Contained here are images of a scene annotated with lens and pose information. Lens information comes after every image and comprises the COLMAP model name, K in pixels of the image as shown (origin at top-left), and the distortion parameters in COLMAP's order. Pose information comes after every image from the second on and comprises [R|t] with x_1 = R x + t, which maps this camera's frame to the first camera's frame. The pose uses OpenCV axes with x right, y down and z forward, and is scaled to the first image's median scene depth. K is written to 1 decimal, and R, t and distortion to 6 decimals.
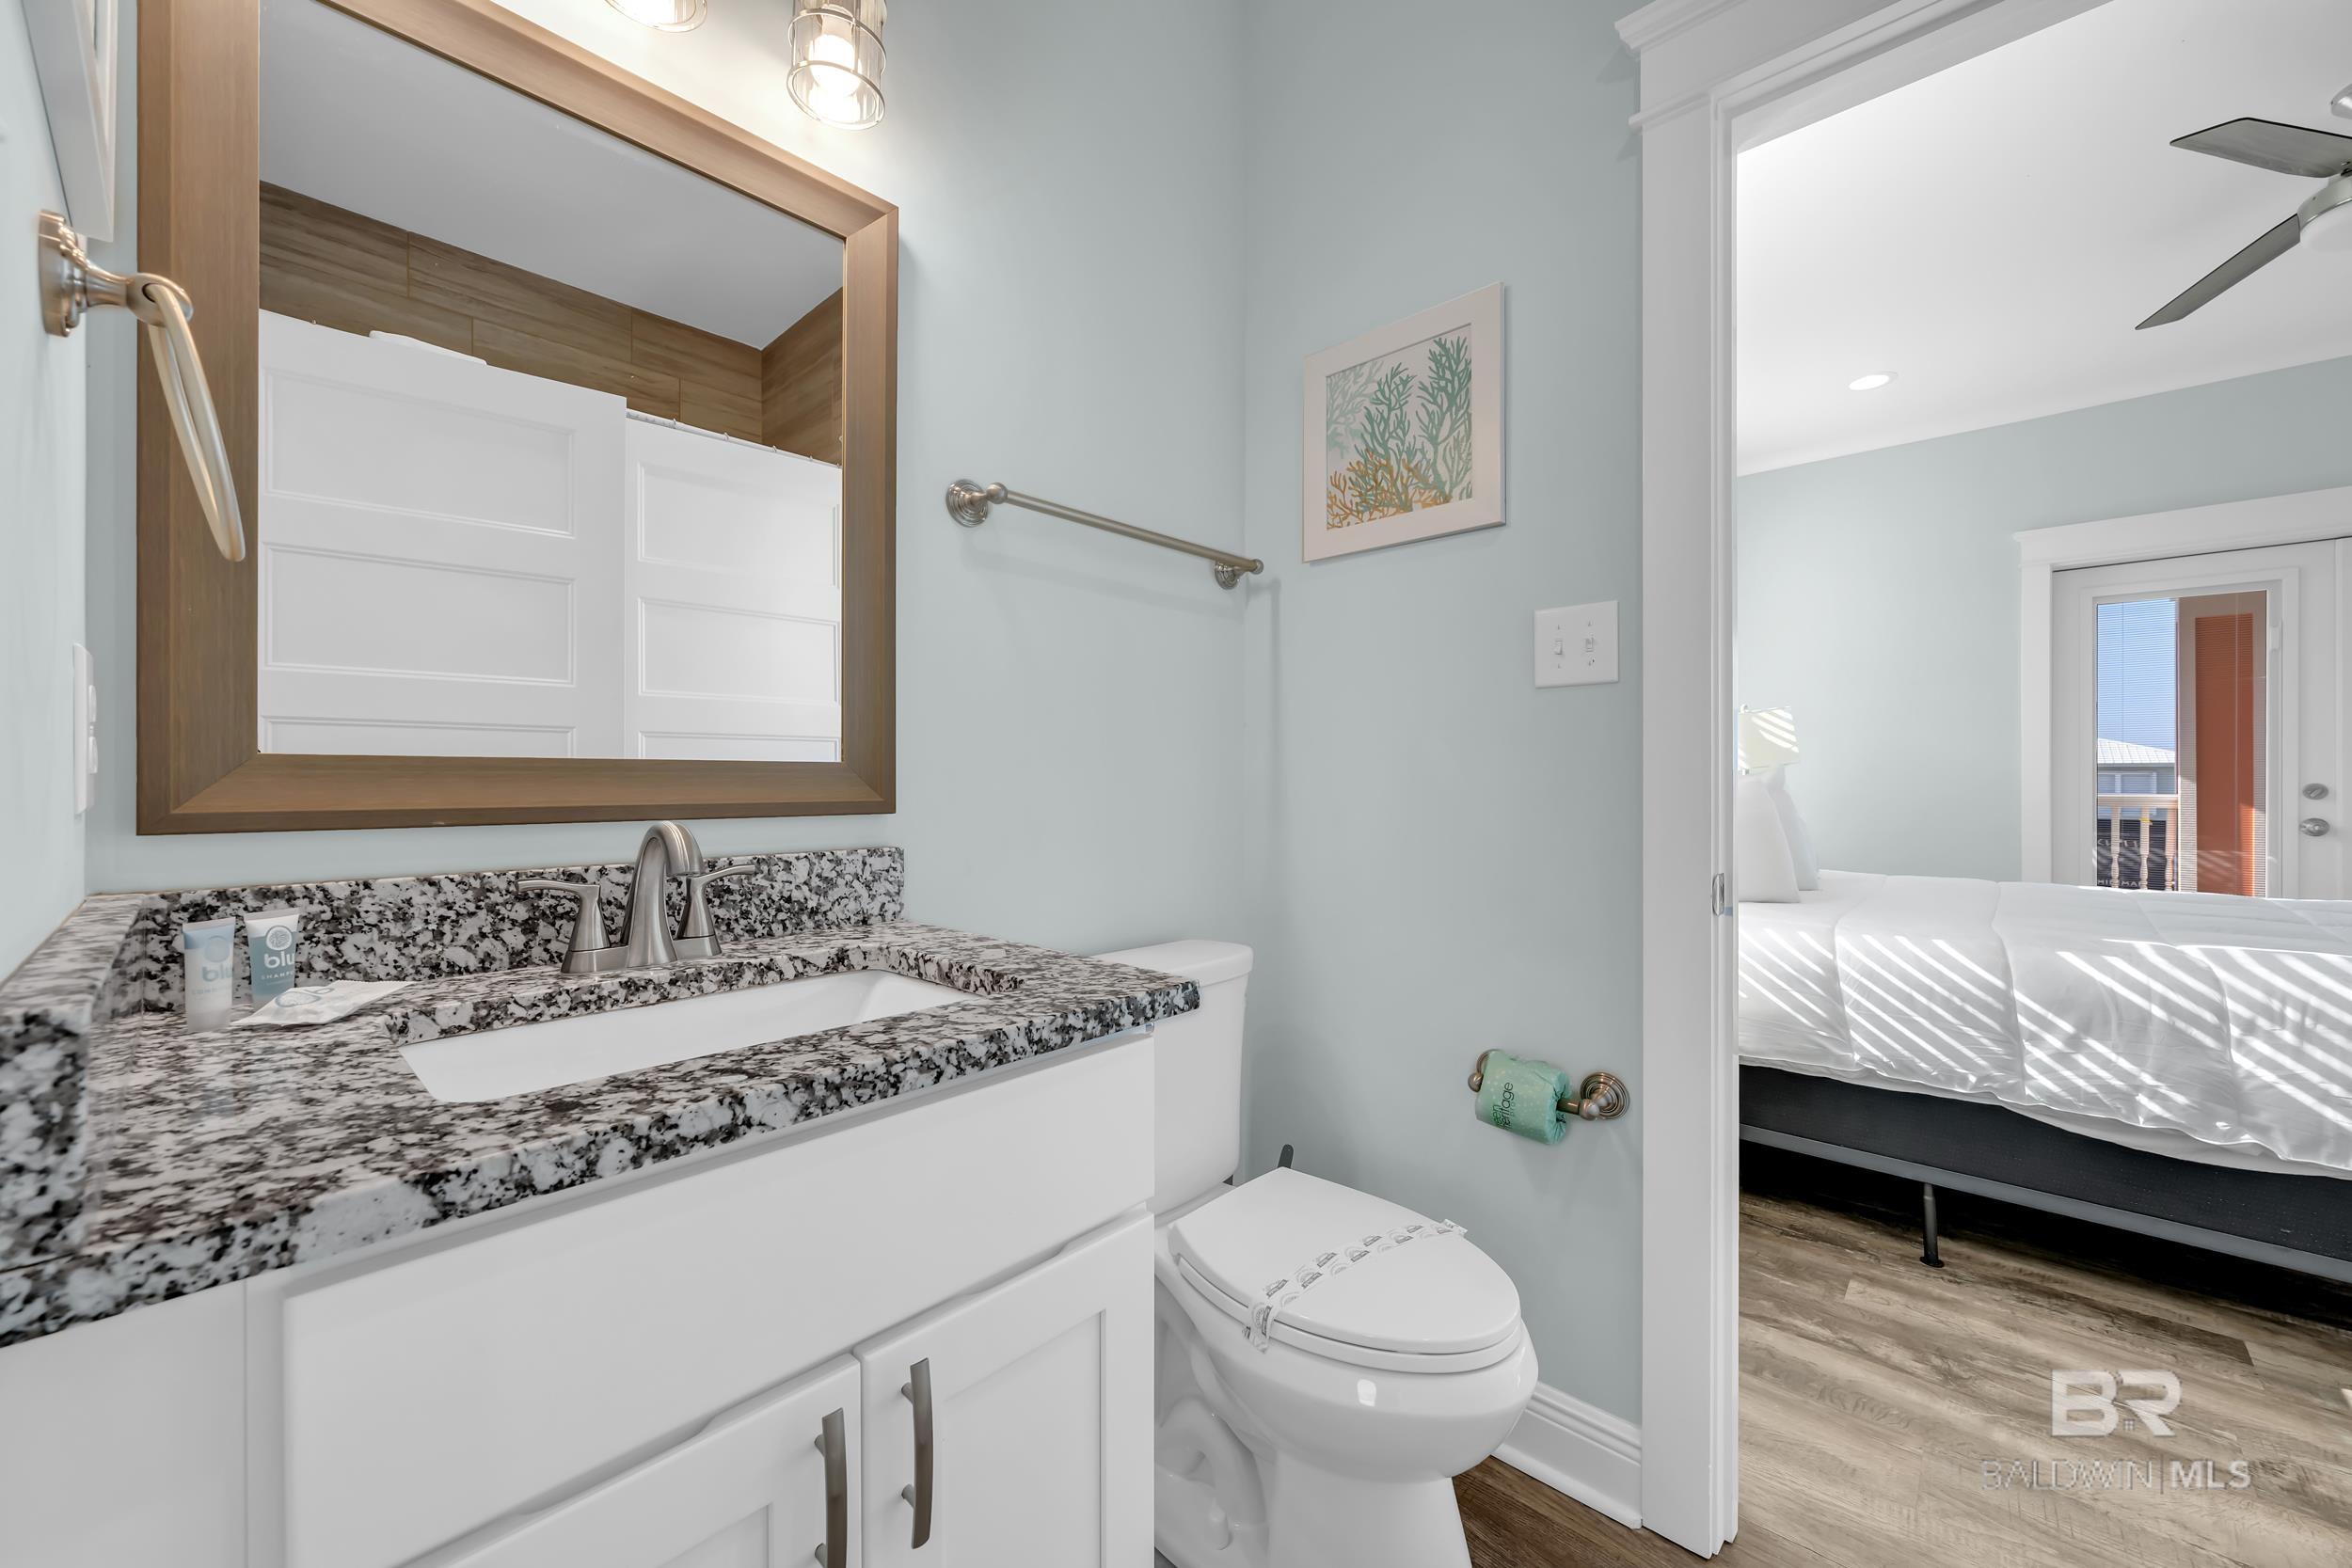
lens RADIAL K [[913.4, 0, 1194.7], [0, 913.4, 788.9], [0, 0, 1]] dist [0.011403, -0.000036]
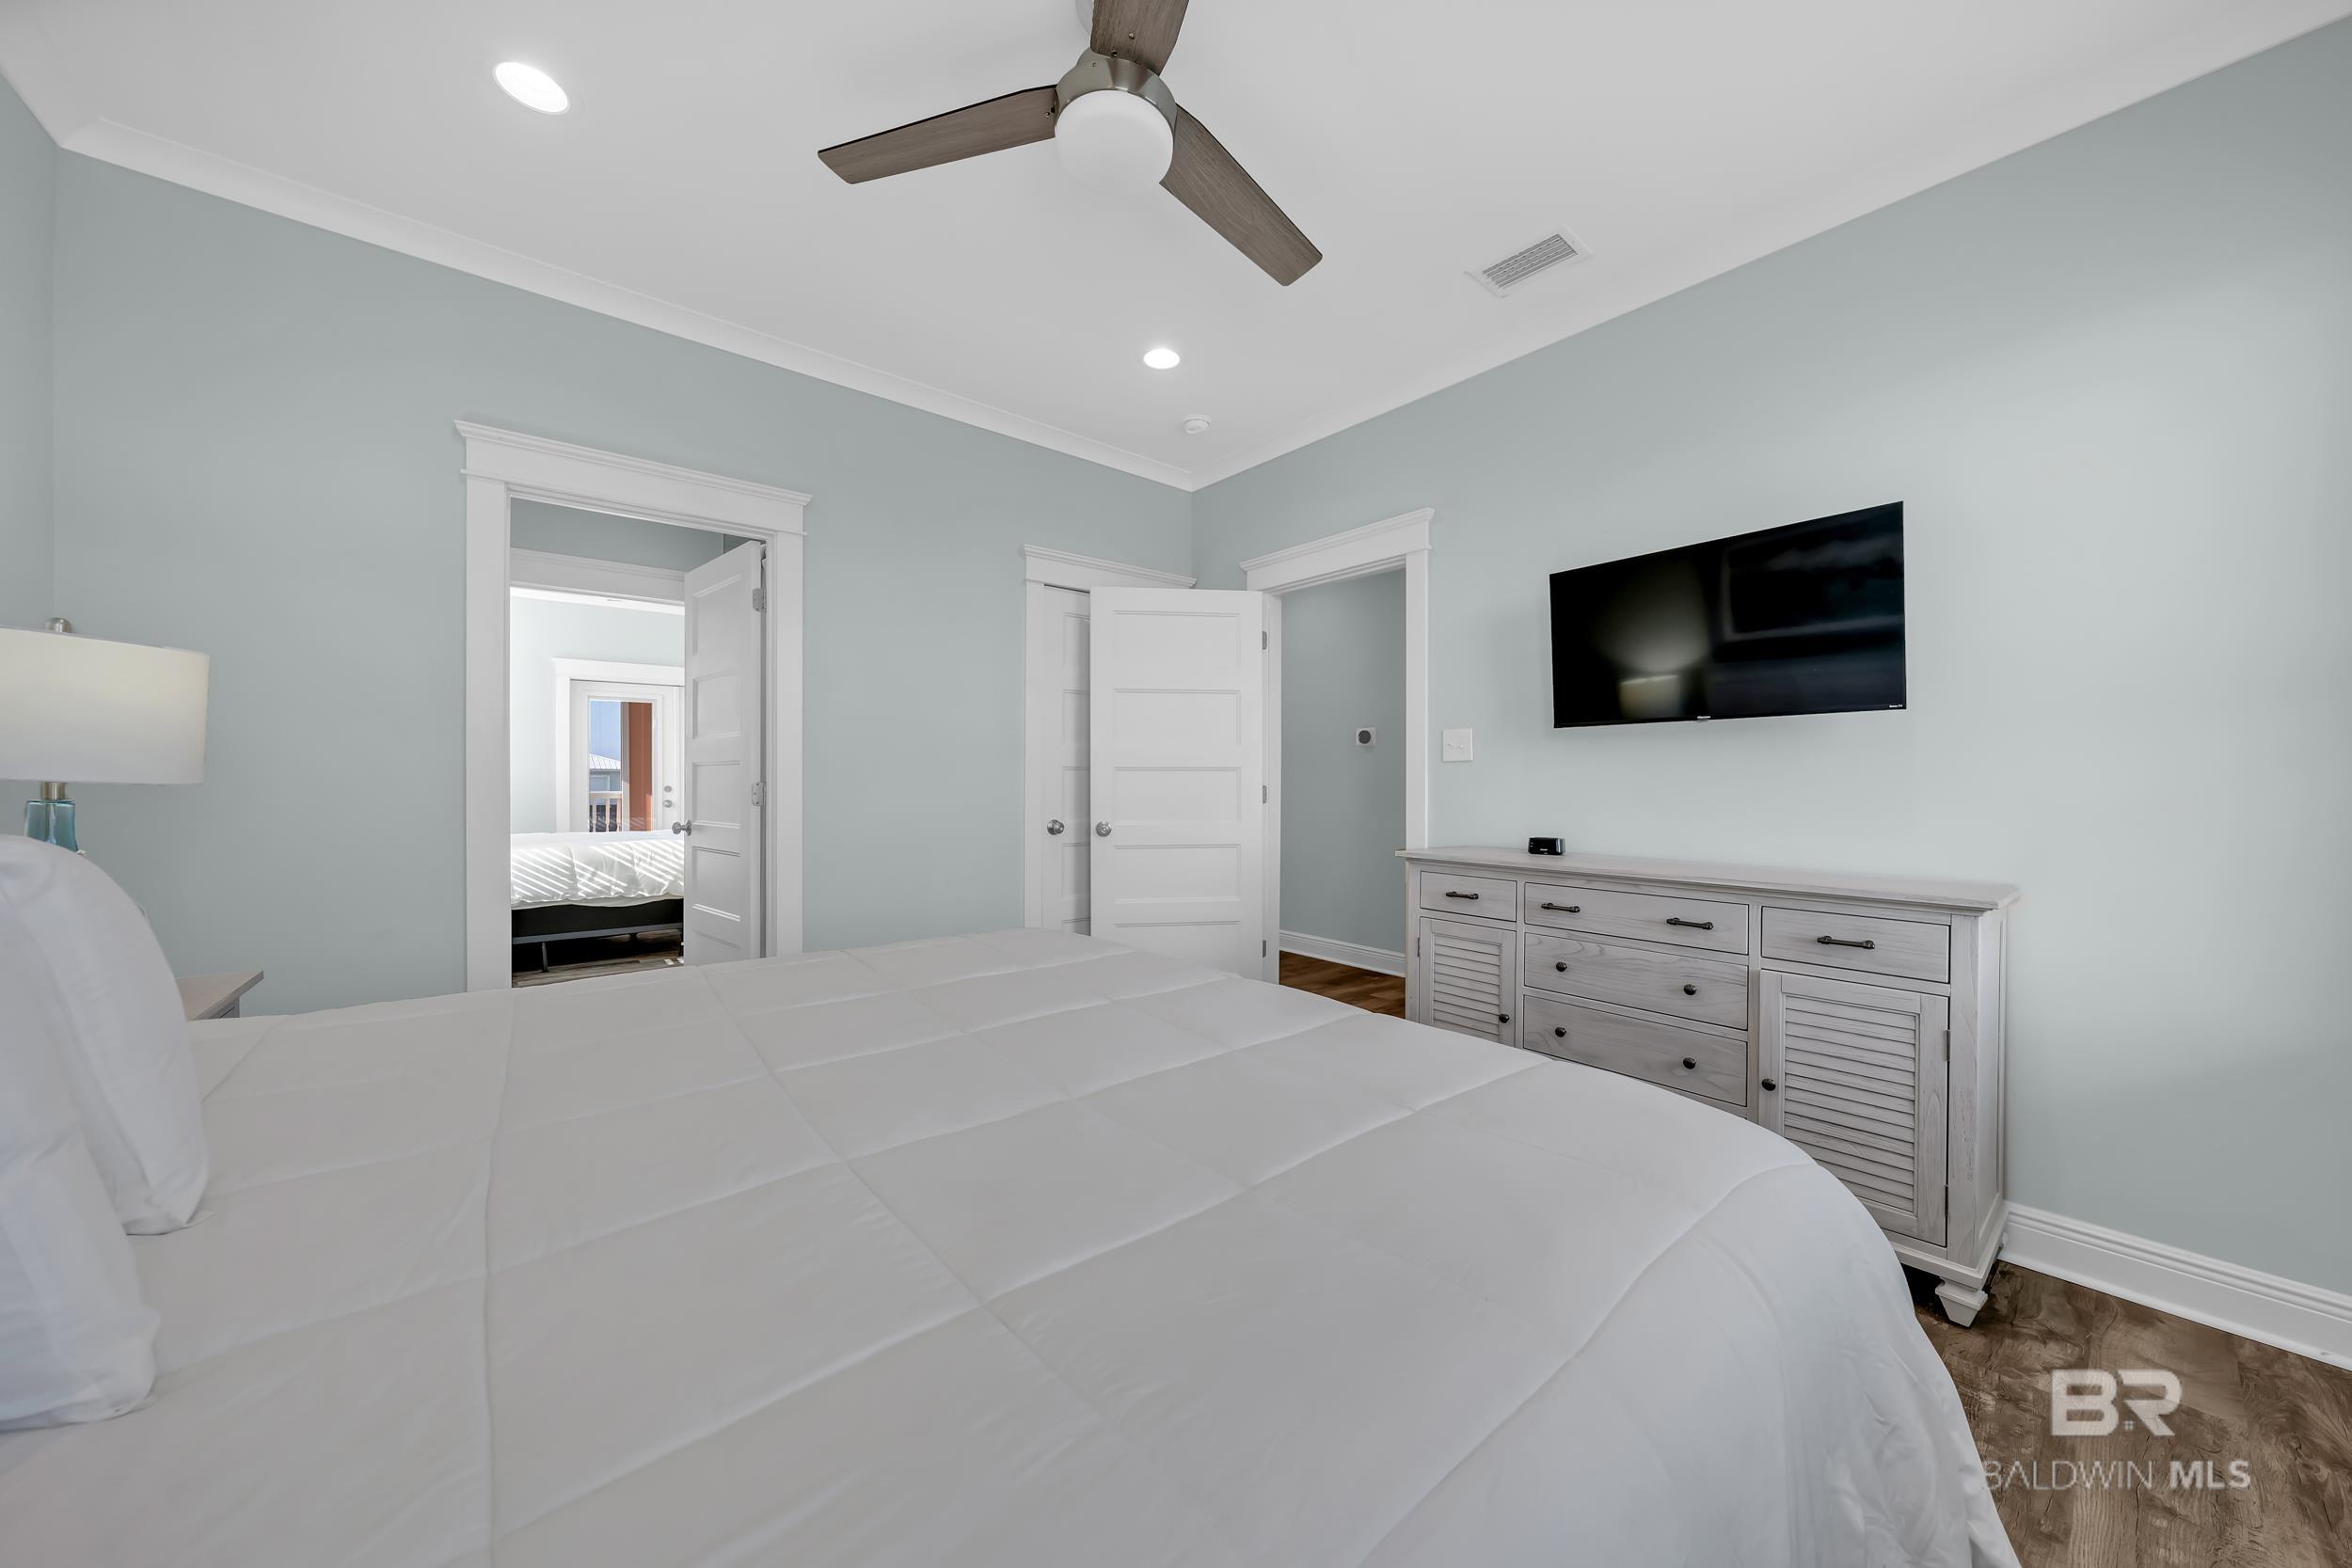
lens RADIAL K [[837.0, 0, 1177.7], [0, 837.0, 789.4], [0, 0, 1]] dist [0.000166, 0.000007]
pose [[0.168348, -0.004545, 0.985717, -0.714216], [0.002207, 0.999989, 0.004234, -0.002127], [-0.985725, 0.001462, 0.168356, -0.673067]]
